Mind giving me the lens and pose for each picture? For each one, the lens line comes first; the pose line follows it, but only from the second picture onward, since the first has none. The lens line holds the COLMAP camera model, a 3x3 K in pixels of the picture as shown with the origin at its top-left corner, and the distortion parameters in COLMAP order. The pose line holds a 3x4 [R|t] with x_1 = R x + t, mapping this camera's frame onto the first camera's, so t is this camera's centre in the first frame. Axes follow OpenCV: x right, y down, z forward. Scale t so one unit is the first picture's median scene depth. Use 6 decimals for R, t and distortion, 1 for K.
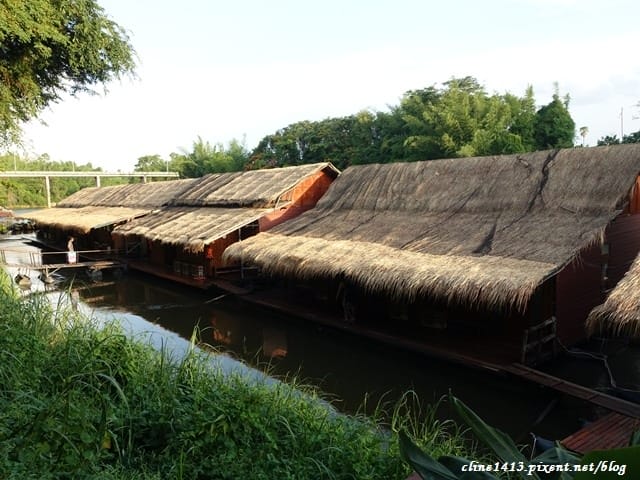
lens RADIAL K [[501.7, 0, 320.0], [0, 501.7, 240.0], [0, 0, 1]] dist [0.009846, -0.004091]
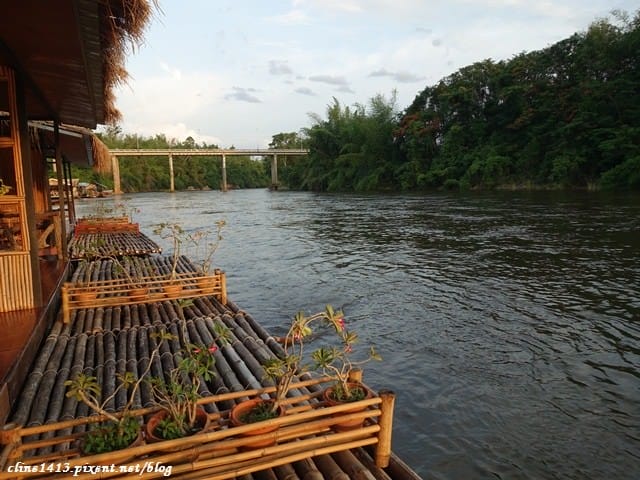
lens RADIAL K [[501.7, 0, 320.0], [0, 501.7, 240.0], [0, 0, 1]] dist [0.009846, -0.004091]
pose [[0.959506, 0.029043, -0.280186, -0.043936], [-0.021687, 0.999335, 0.029317, -0.010630], [0.280851, -0.022053, 0.959498, 0.268871]]
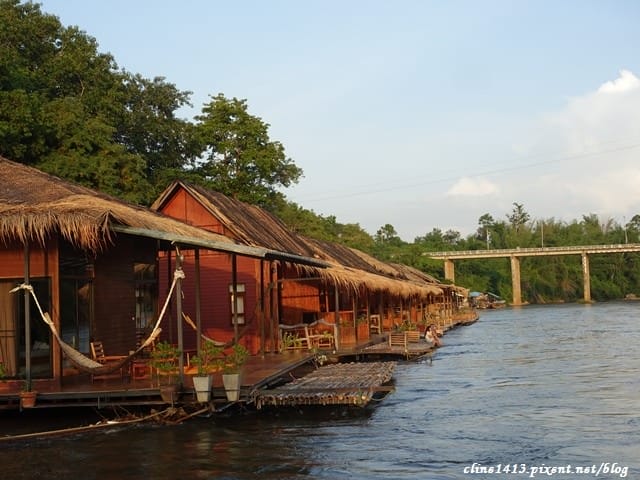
lens RADIAL K [[951.3, 0, 320.0], [0, 951.3, 240.0], [0, 0, 1]] dist [0.017077, 0.009003]
pose [[0.625086, -0.051323, -0.778867, 0.277839], [-0.052756, 0.992776, -0.107758, 0.012471], [0.778771, 0.108448, 0.617863, -0.072171]]
